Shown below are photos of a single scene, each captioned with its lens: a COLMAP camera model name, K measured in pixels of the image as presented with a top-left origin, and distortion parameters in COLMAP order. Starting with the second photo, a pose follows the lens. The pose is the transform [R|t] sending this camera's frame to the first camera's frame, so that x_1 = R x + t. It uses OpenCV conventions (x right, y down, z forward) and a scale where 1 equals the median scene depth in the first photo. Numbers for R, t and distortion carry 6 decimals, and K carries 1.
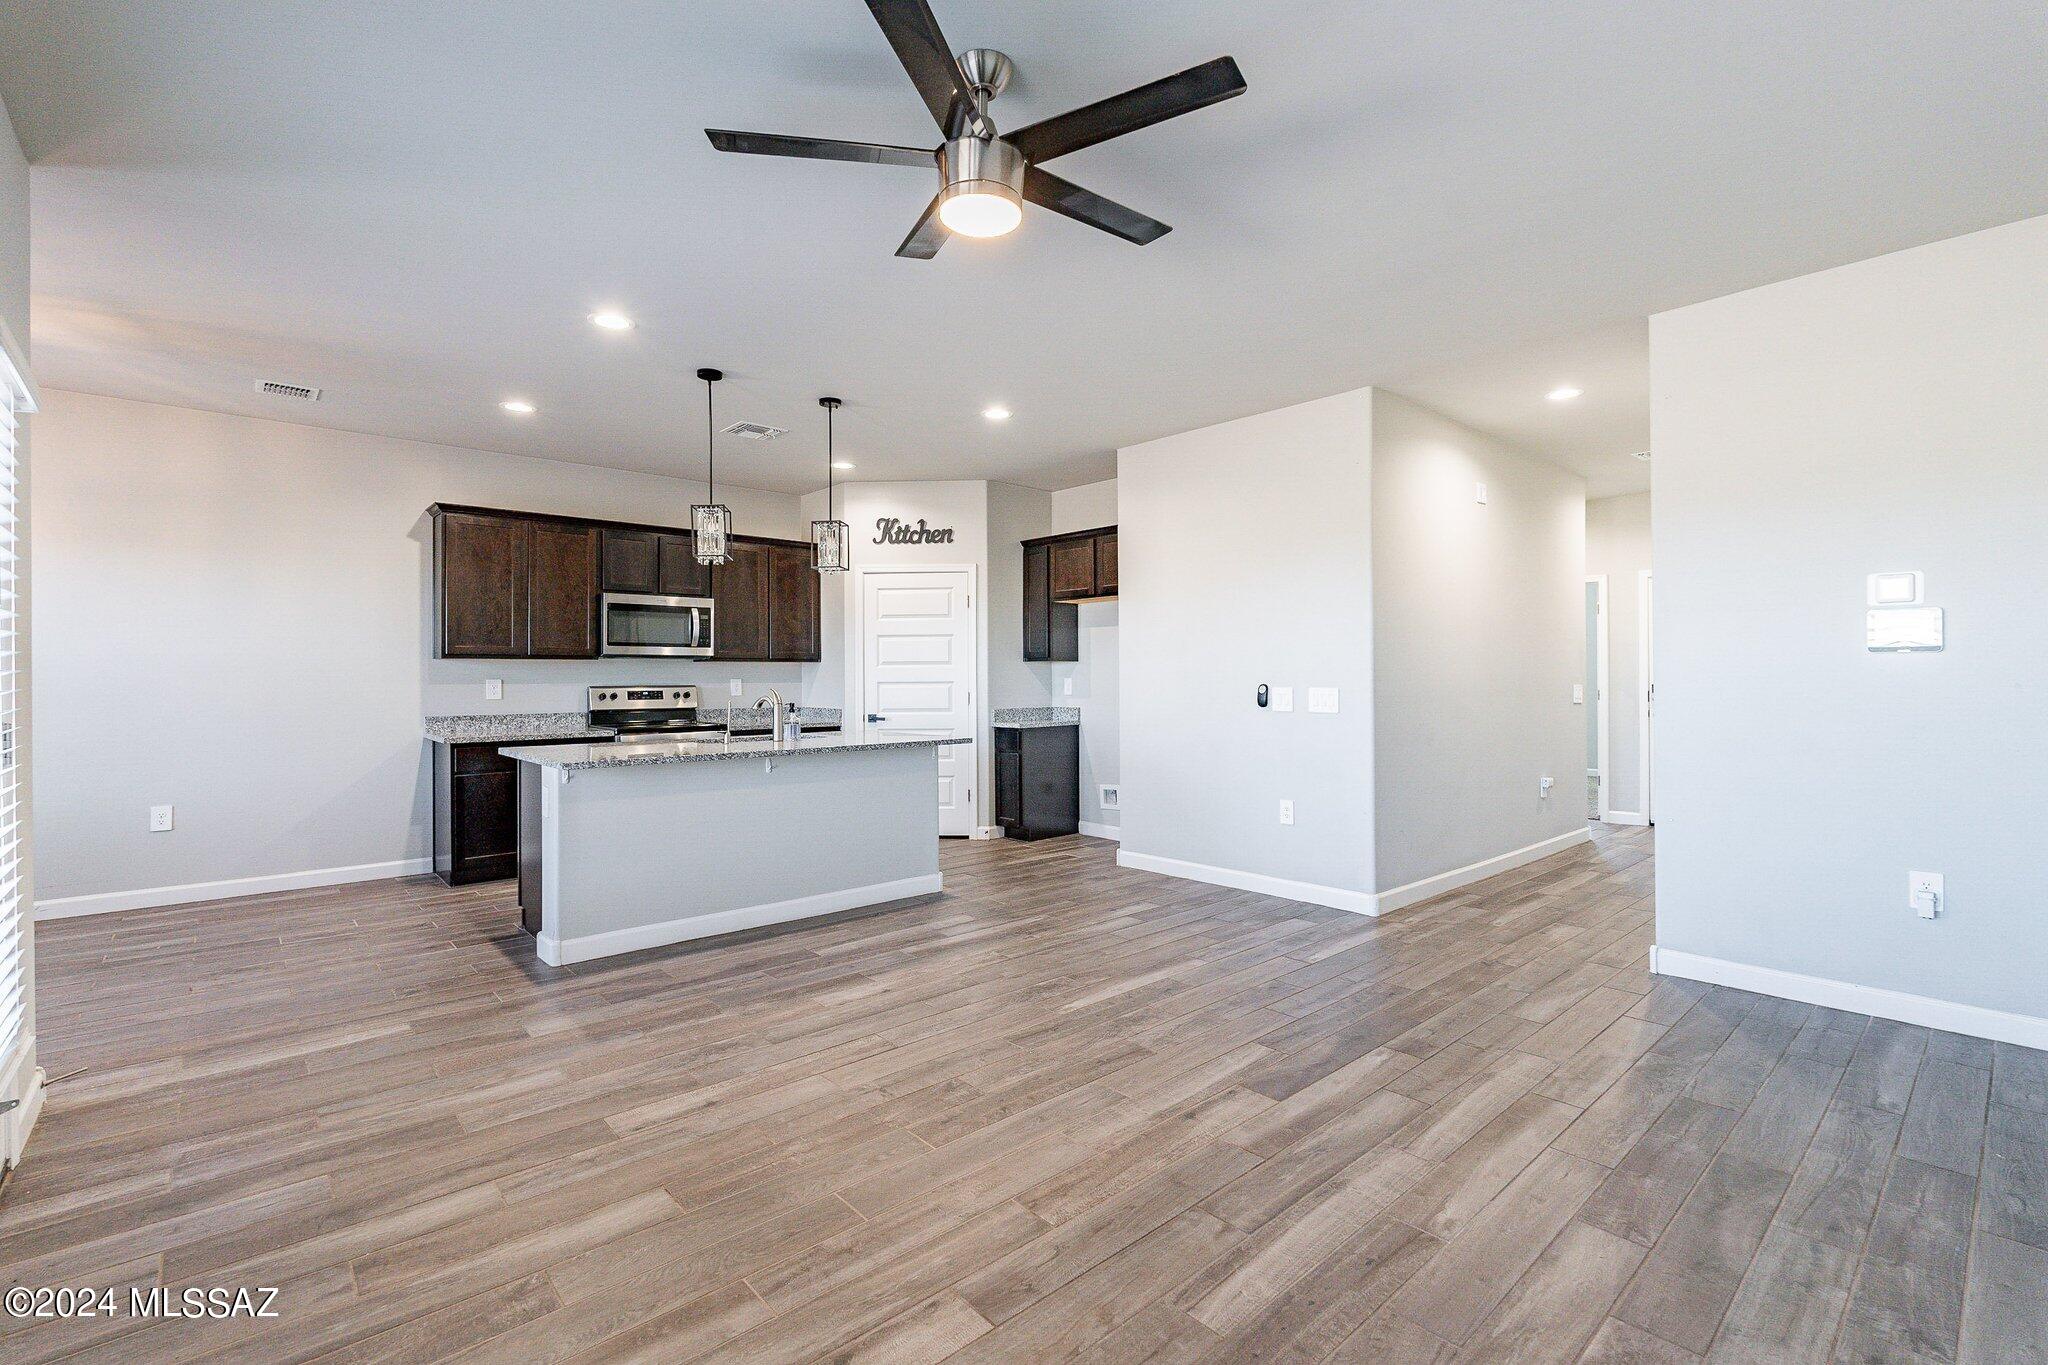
lens RADIAL K [[905.2, 0, 1026.5], [0, 905.2, 673.5], [0, 0, 1]] dist [0.002433, 0.000102]
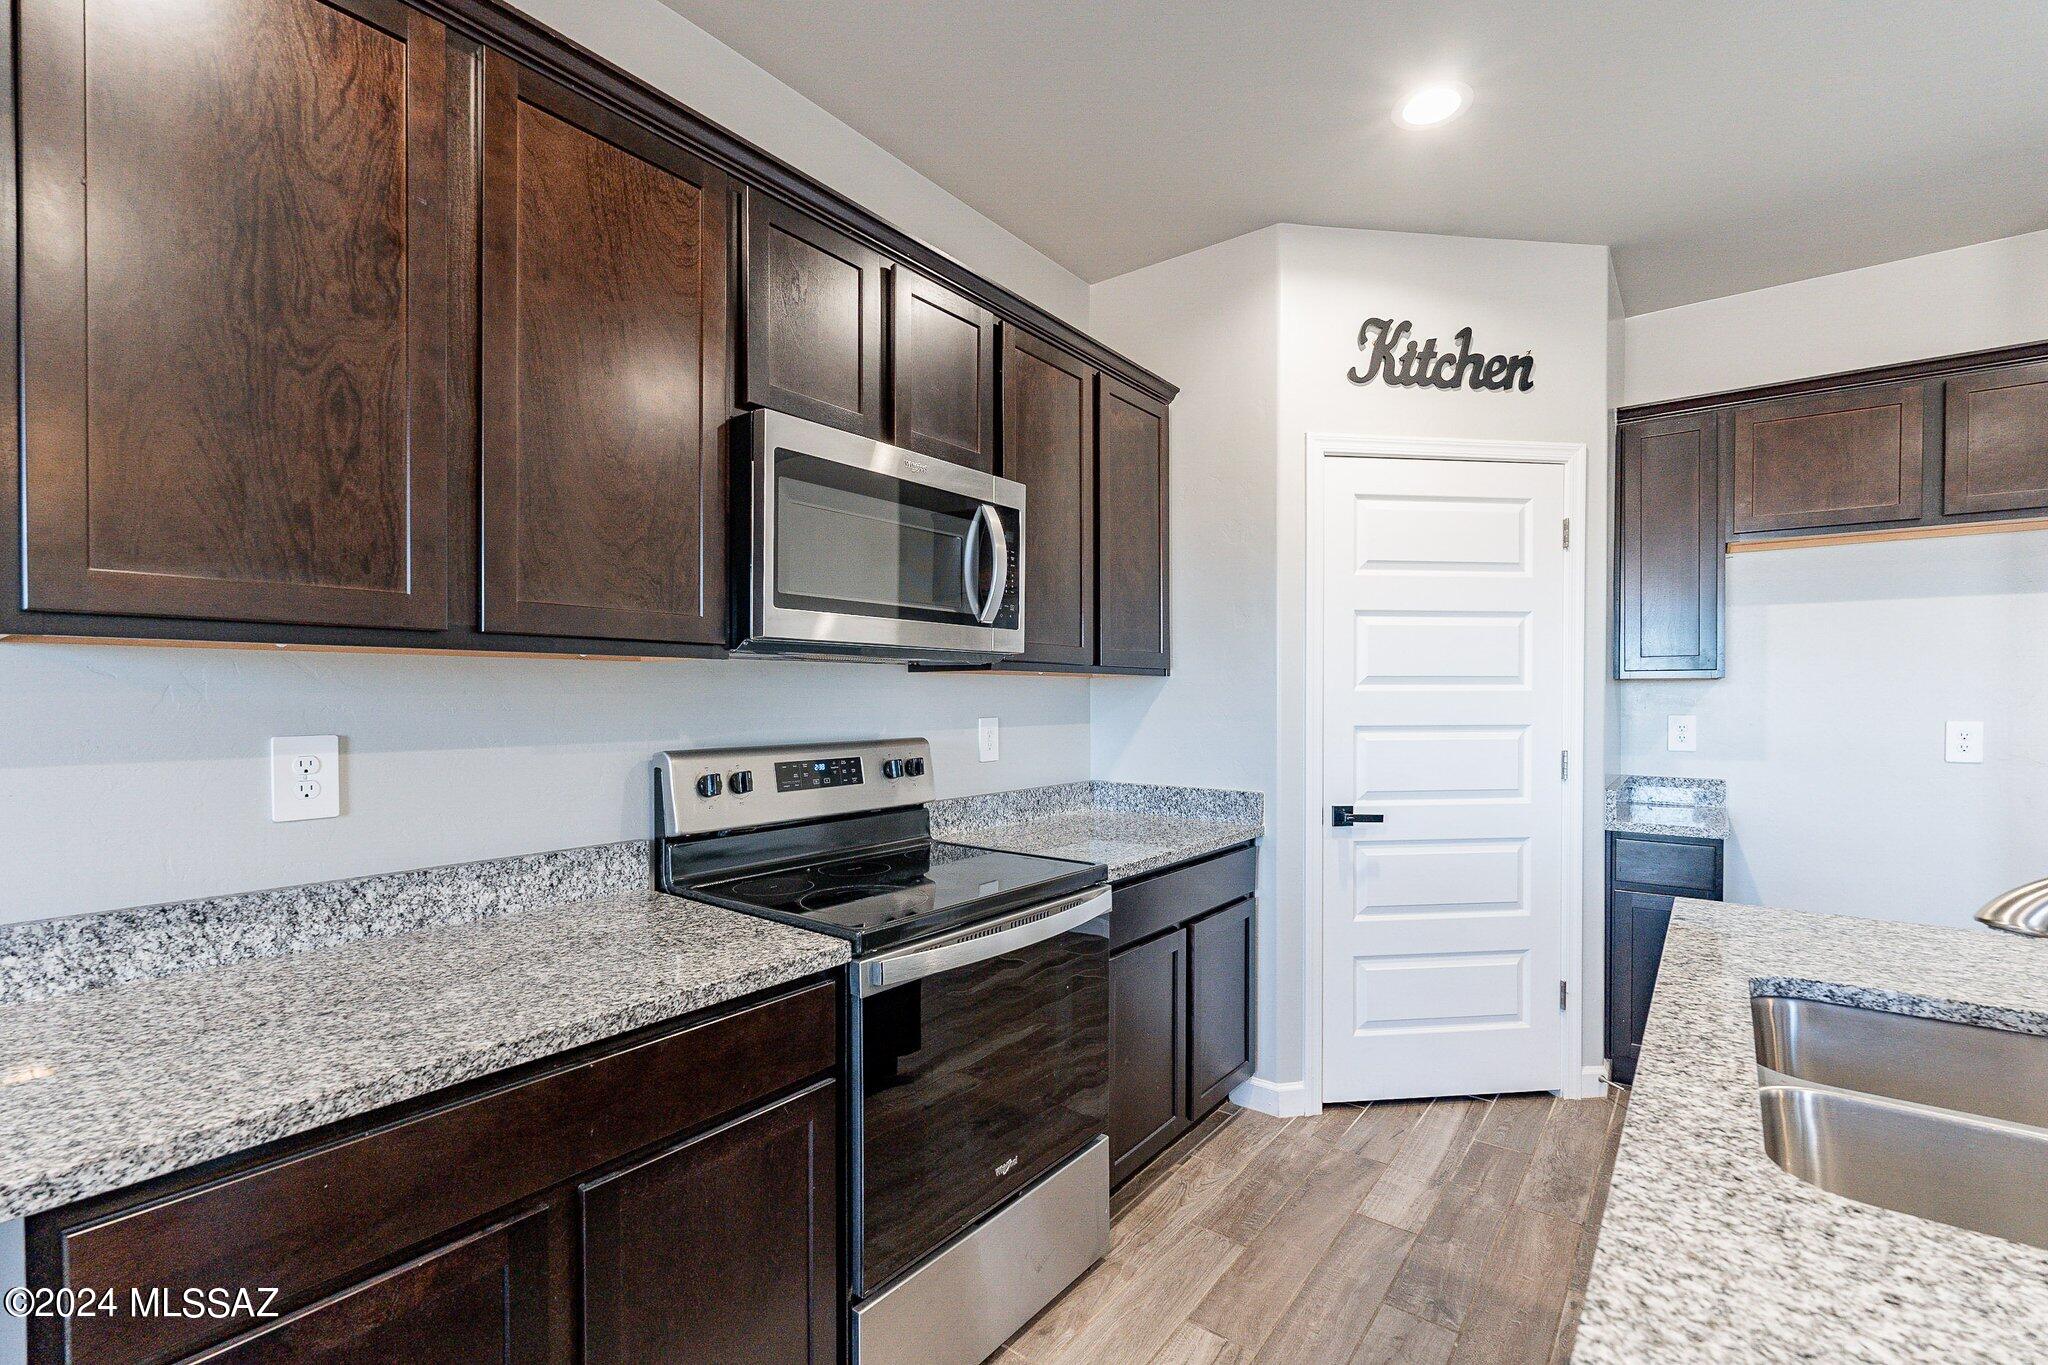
lens RADIAL K [[905.2, 0, 1019.9], [0, 905.2, 698.9], [0, 0, 1]] dist [0.002433, 0.000102]
pose [[0.983814, 0.005864, 0.179097, -0.384945], [-0.007855, 0.999915, 0.010410, -0.006038], [-0.179021, -0.011648, 0.983776, 0.632125]]
